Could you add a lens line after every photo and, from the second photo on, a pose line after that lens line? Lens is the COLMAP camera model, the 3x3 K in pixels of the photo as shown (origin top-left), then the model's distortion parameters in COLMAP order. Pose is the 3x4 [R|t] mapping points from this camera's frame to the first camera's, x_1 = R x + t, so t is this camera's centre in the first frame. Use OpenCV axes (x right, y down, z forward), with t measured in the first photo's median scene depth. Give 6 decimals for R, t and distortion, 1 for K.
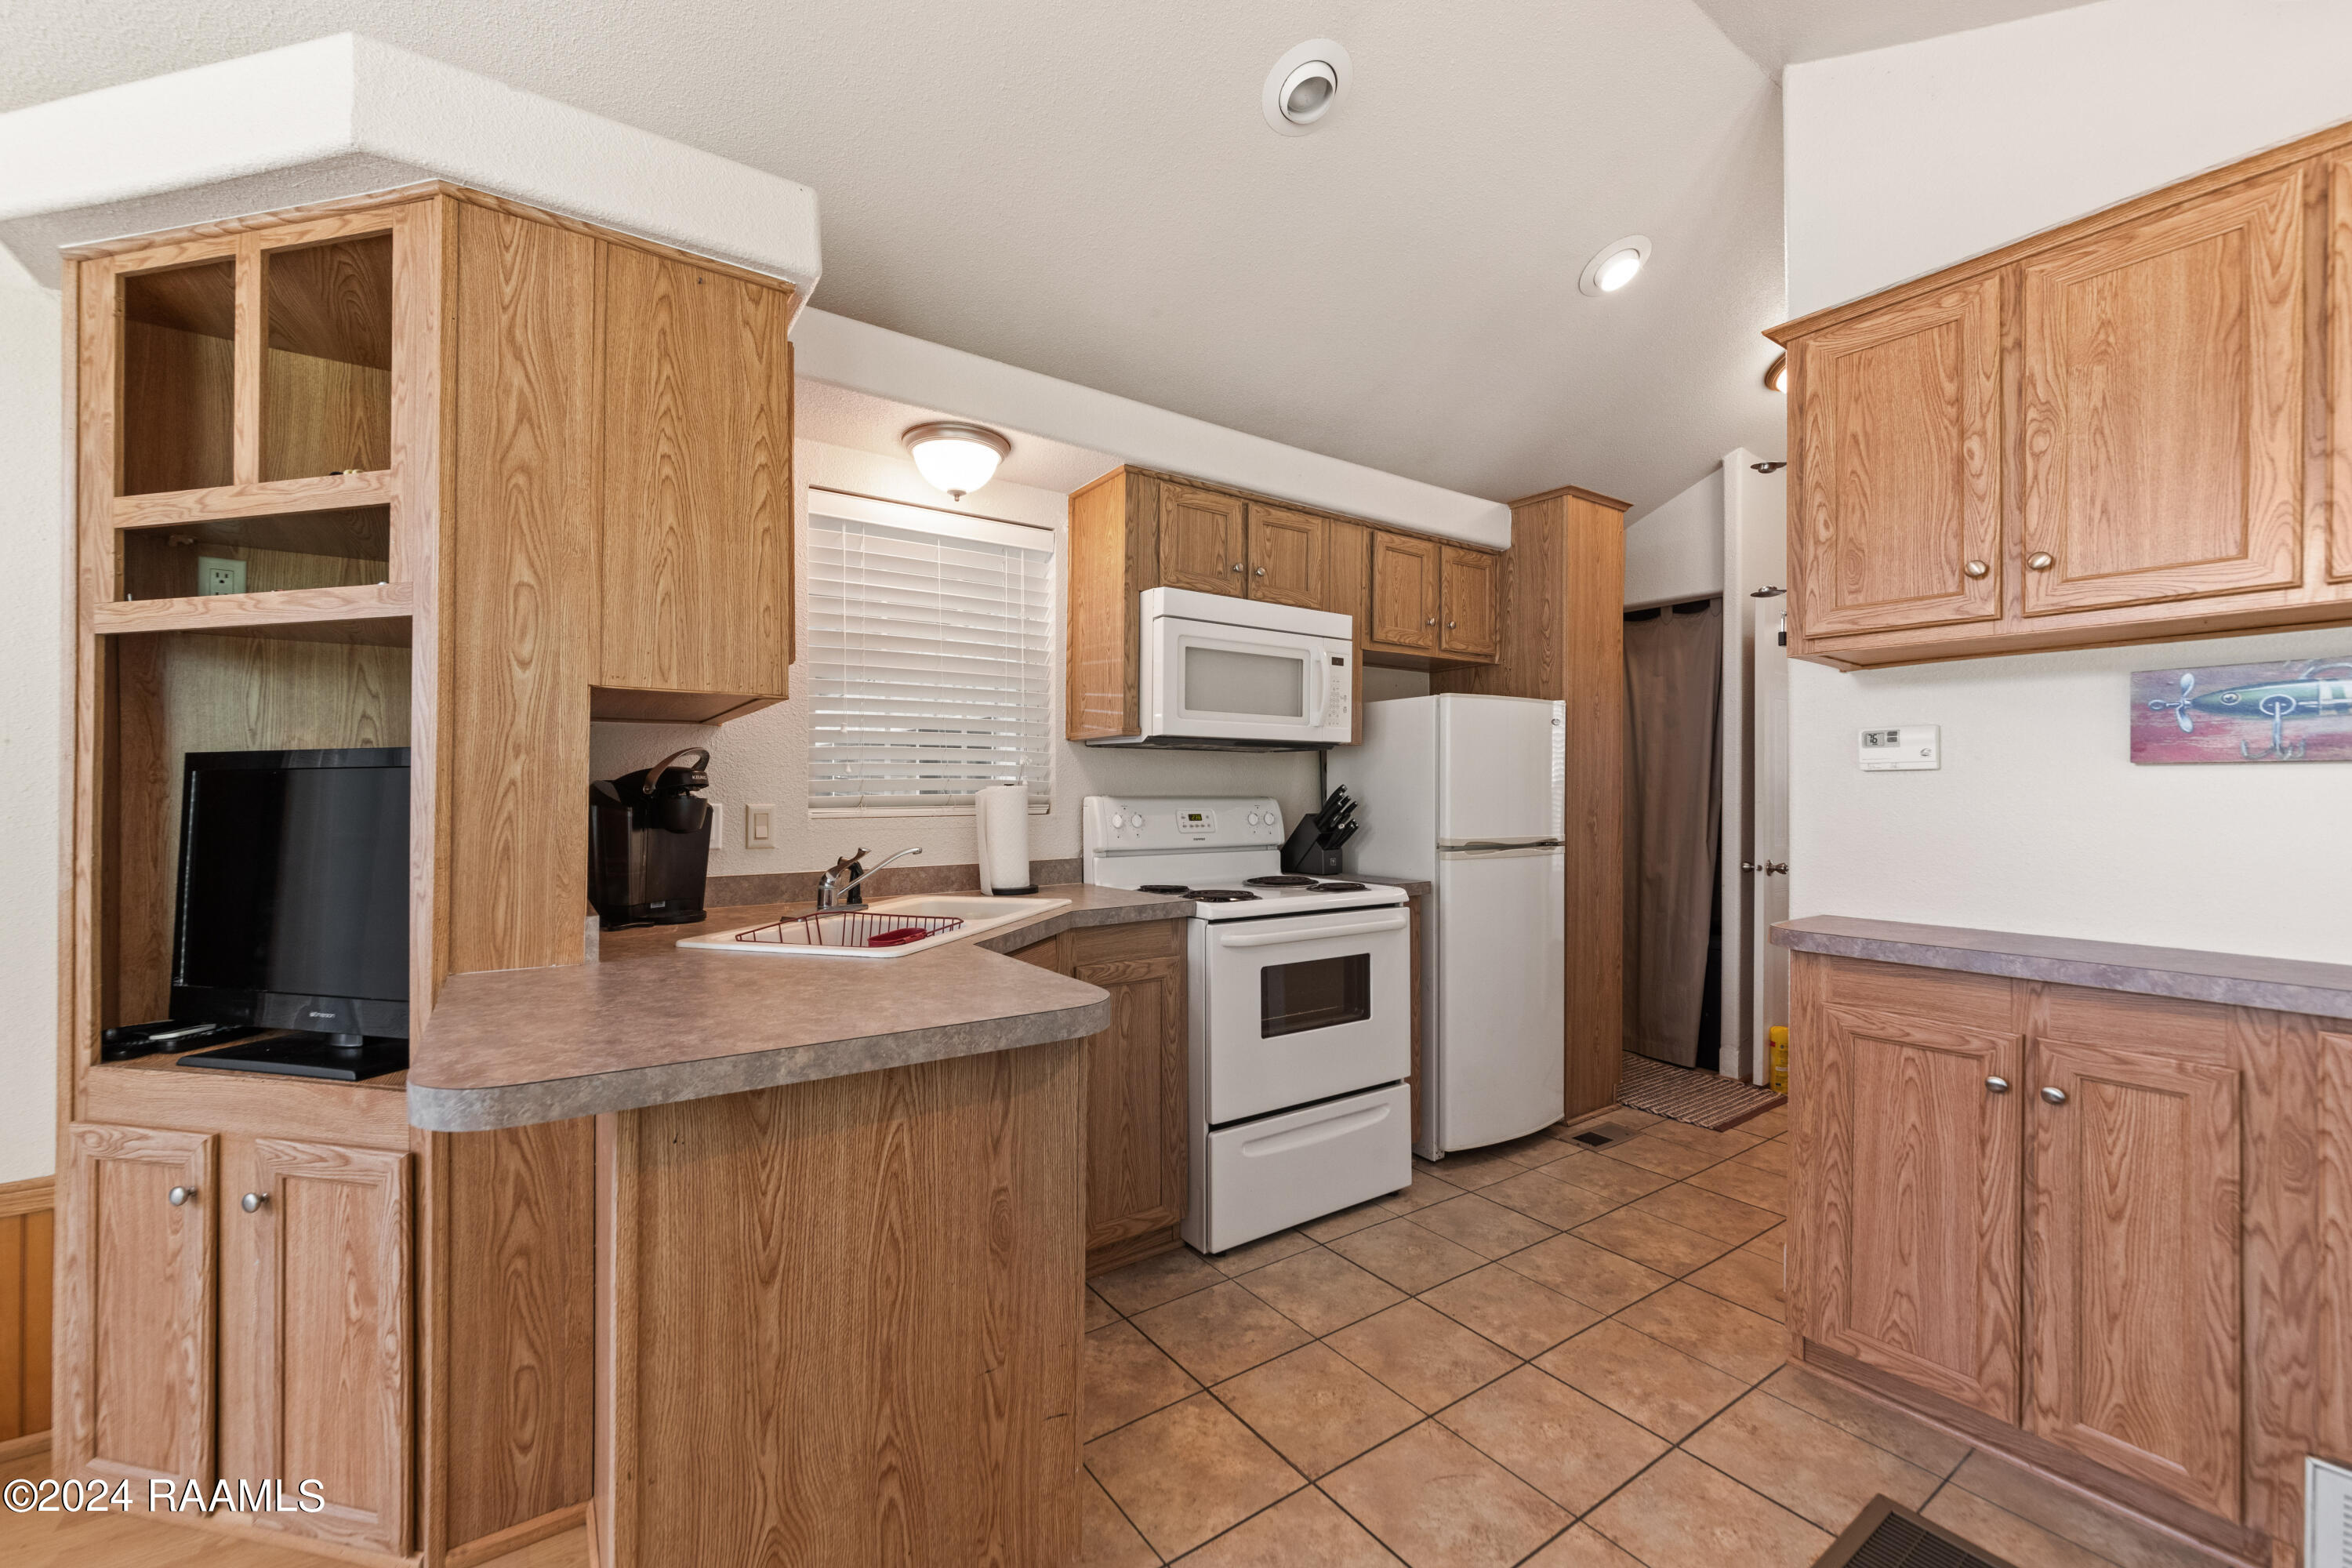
lens RADIAL K [[931.3, 0, 1156.4], [0, 931.3, 788.6], [0, 0, 1]] dist [-0.012343, 0.003332]
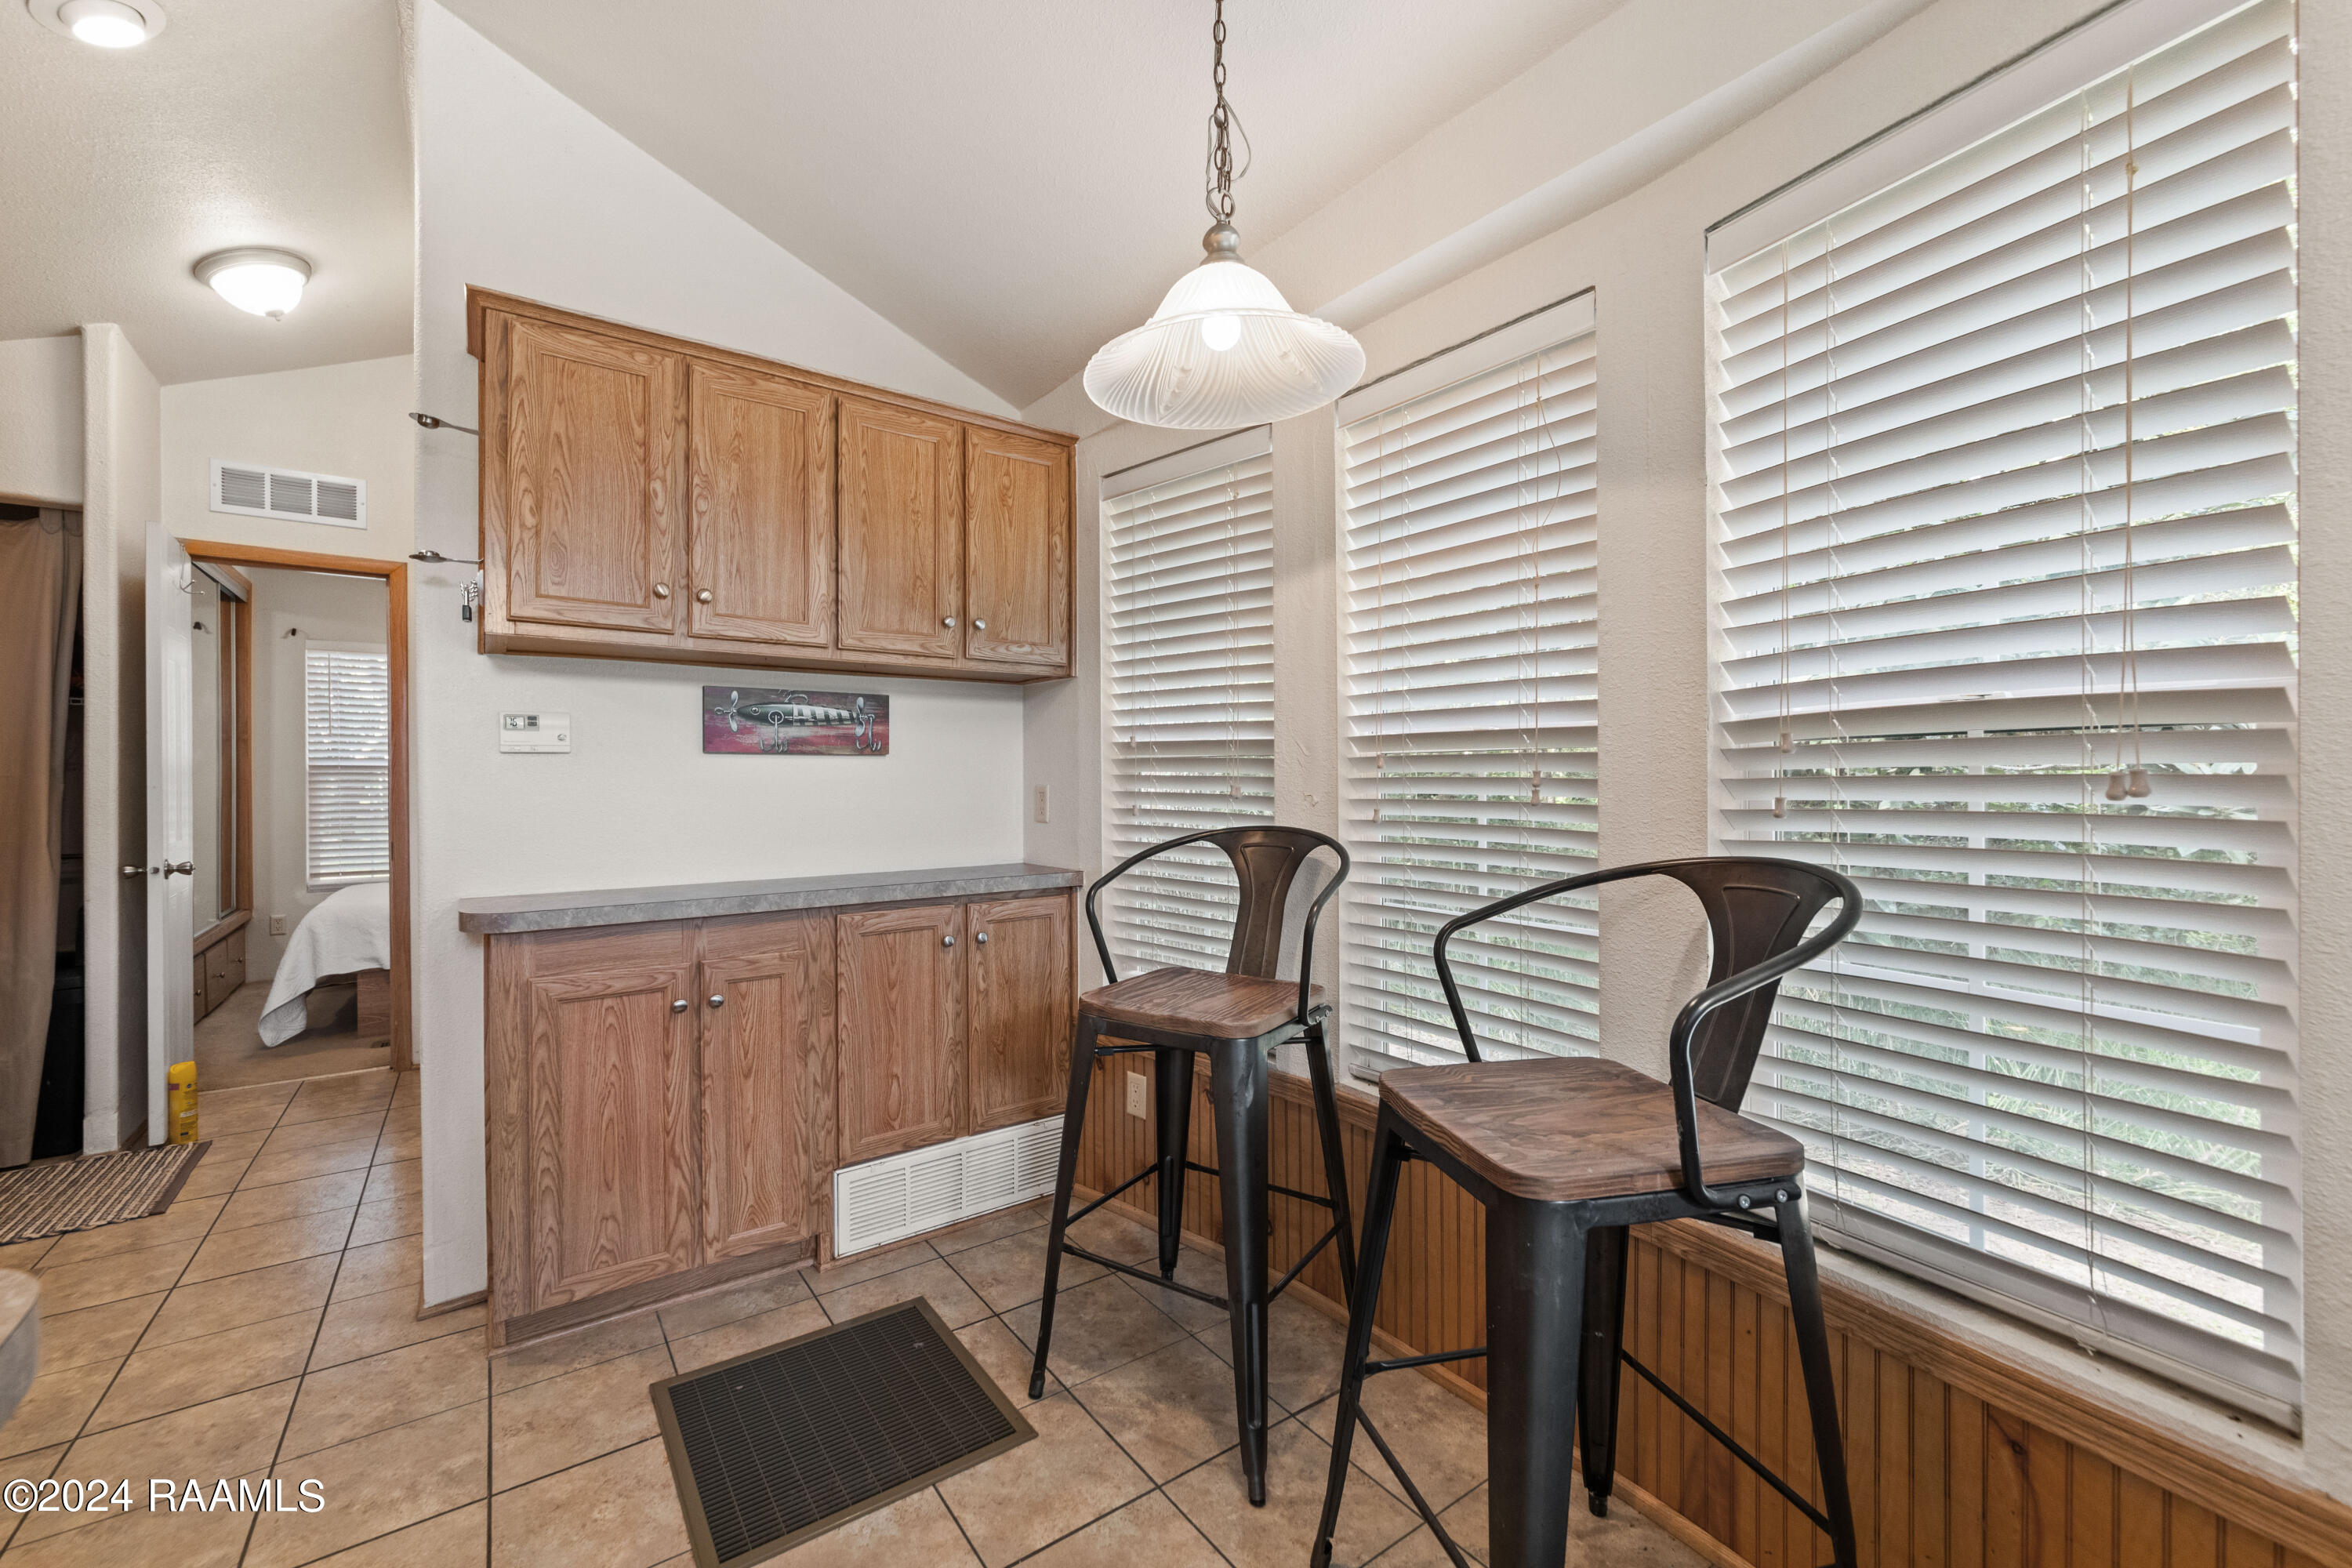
lens RADIAL K [[931.3, 0, 1144.2], [0, 931.3, 780.5], [0, 0, 1]] dist [-0.012343, 0.003332]
pose [[-0.020598, -0.007244, 0.999762, -0.320252], [-0.001093, 0.999973, 0.007223, 0.003853], [-0.999787, -0.000944, -0.020605, 0.351415]]
